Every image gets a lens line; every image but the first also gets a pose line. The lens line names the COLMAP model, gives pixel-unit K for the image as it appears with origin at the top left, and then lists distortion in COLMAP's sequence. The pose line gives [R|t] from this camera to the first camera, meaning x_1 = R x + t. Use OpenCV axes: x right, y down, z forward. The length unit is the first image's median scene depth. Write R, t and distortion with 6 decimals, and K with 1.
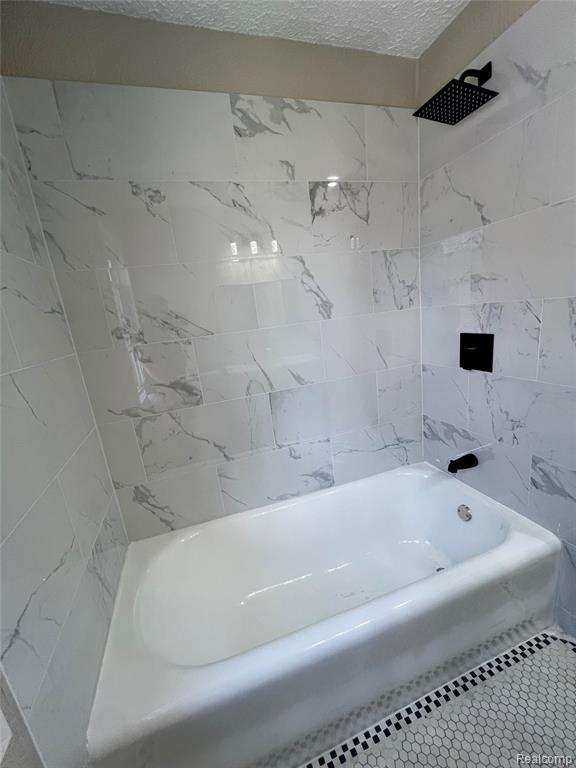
lens RADIAL K [[311.0, 0, 289.0], [0, 311.0, 382.6], [0, 0, 1]] dist [-0.001290, -0.000246]
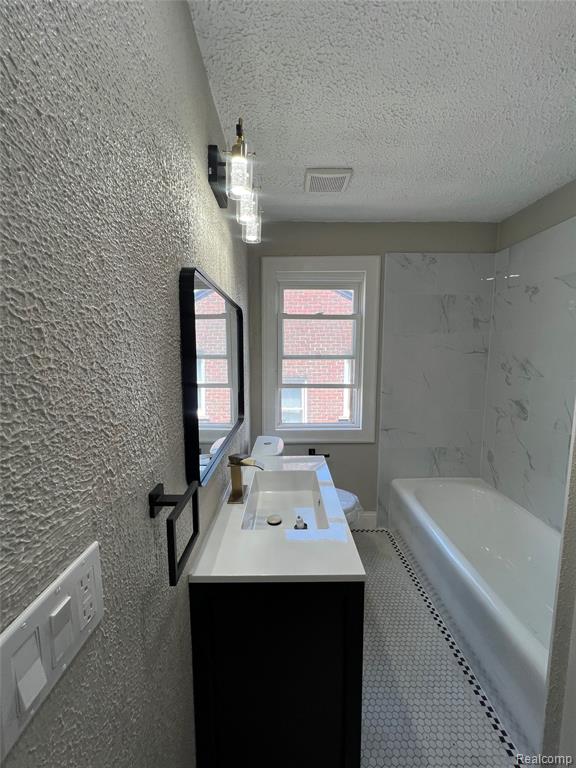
lens RADIAL K [[311.0, 0, 289.6], [0, 311.0, 385.2], [0, 0, 1]] dist [-0.001290, -0.000246]
pose [[-0.304221, 0.211992, -0.928714, 1.441913], [-0.191961, 0.941281, 0.277742, -0.293781], [0.933060, 0.262772, -0.245663, 0.275001]]
